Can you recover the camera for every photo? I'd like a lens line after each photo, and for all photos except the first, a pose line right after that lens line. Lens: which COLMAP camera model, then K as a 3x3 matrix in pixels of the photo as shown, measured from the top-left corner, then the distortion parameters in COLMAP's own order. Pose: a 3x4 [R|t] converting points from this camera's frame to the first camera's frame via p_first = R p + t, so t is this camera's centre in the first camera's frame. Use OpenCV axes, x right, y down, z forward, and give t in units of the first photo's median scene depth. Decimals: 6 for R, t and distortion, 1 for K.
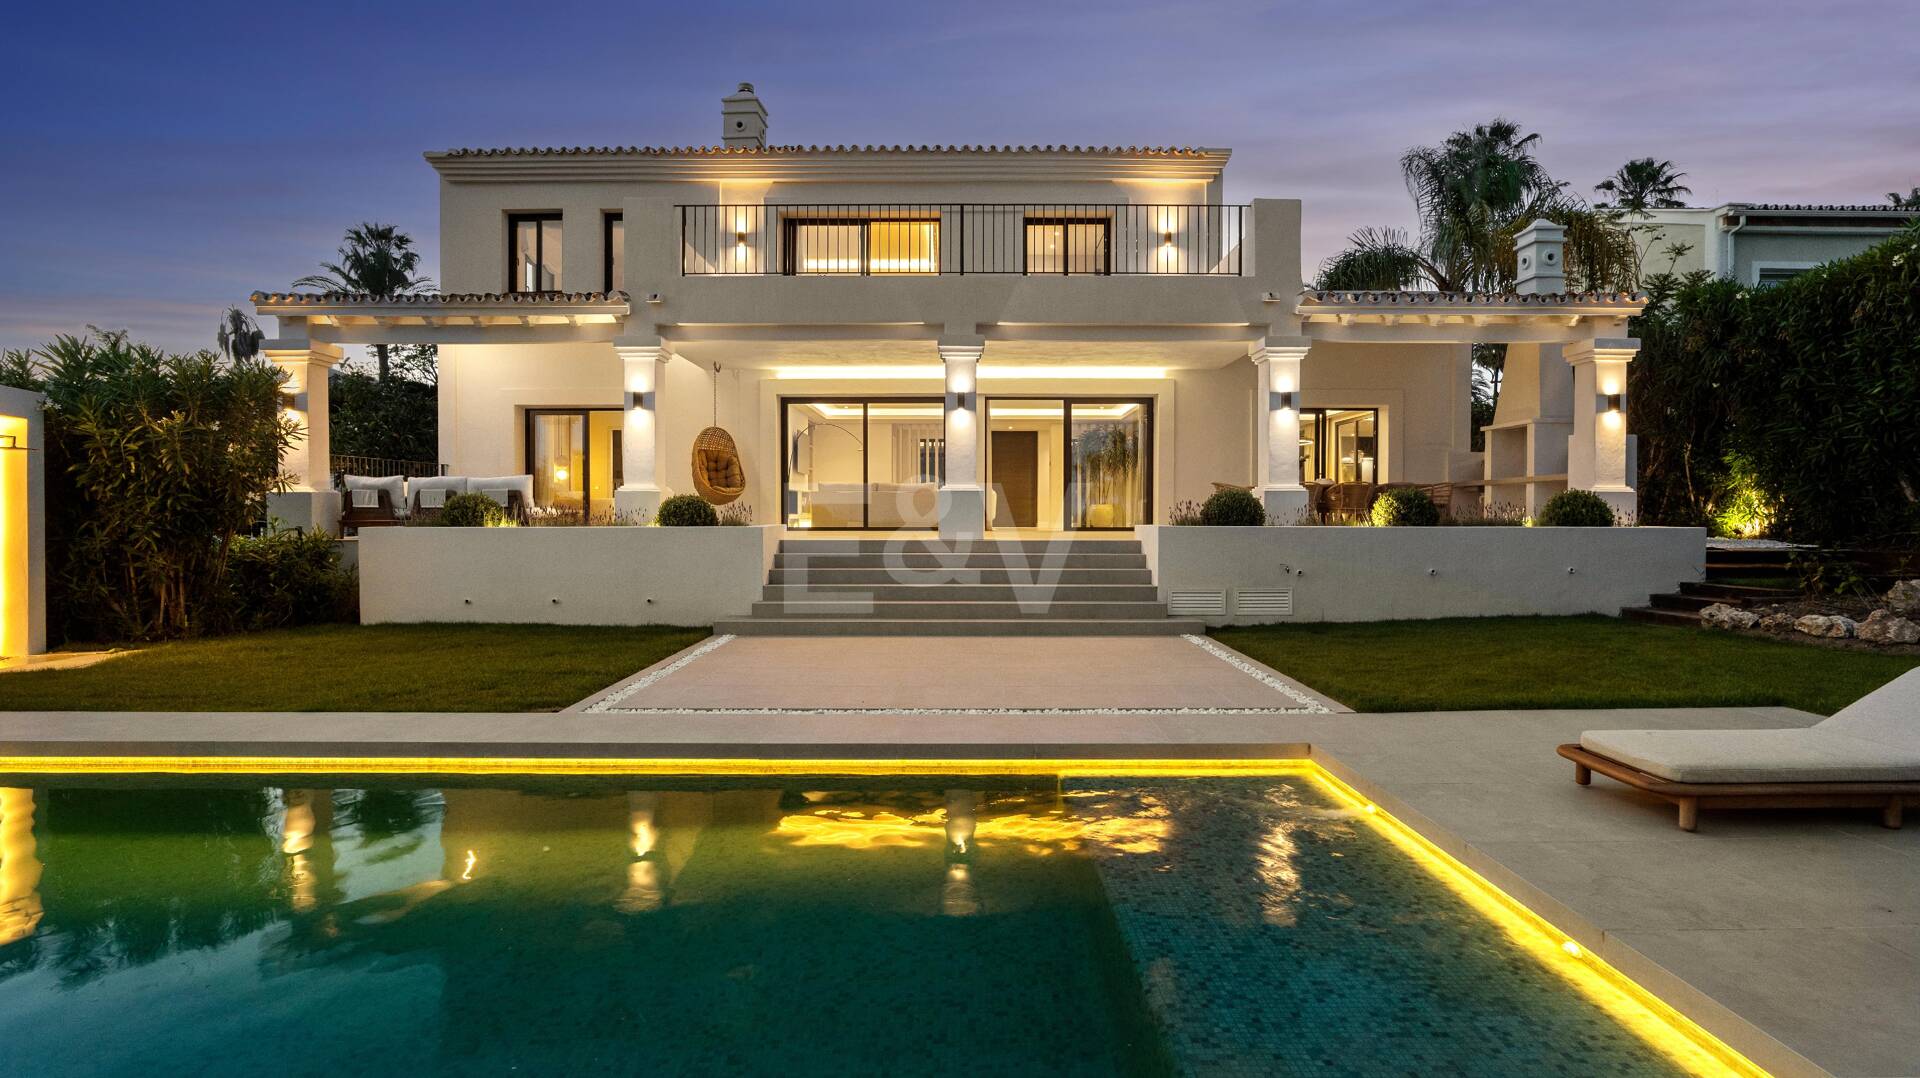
lens RADIAL K [[949.6, 0, 960.0], [0, 949.6, 539.0], [0, 0, 1]] dist [-0.001608, -0.000164]
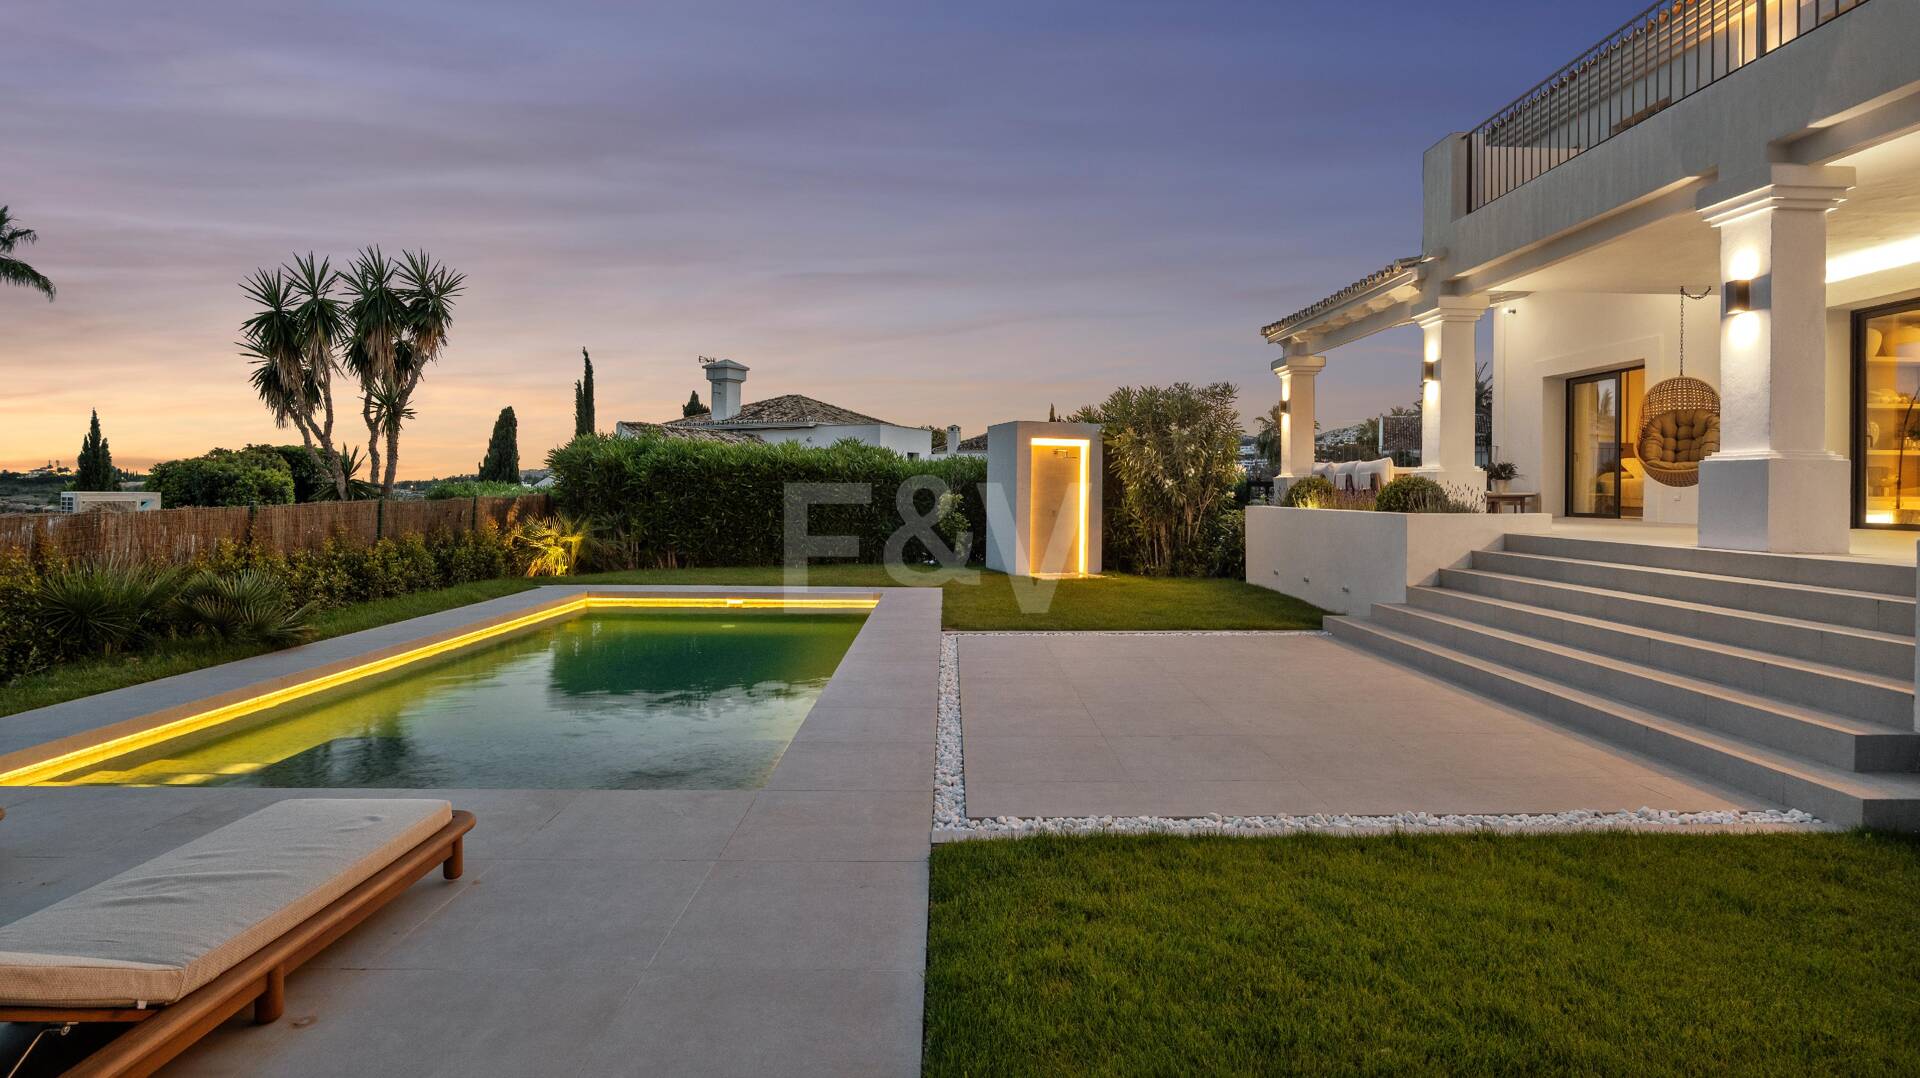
lens RADIAL K [[949.6, 0, 960.0], [0, 949.6, 539.0], [0, 0, 1]] dist [-0.001608, -0.000164]
pose [[0.009103, 0.050776, -0.998669, 0.590638], [-0.032582, 0.998195, 0.050455, -0.017557], [0.999428, 0.032079, 0.010741, 0.558472]]
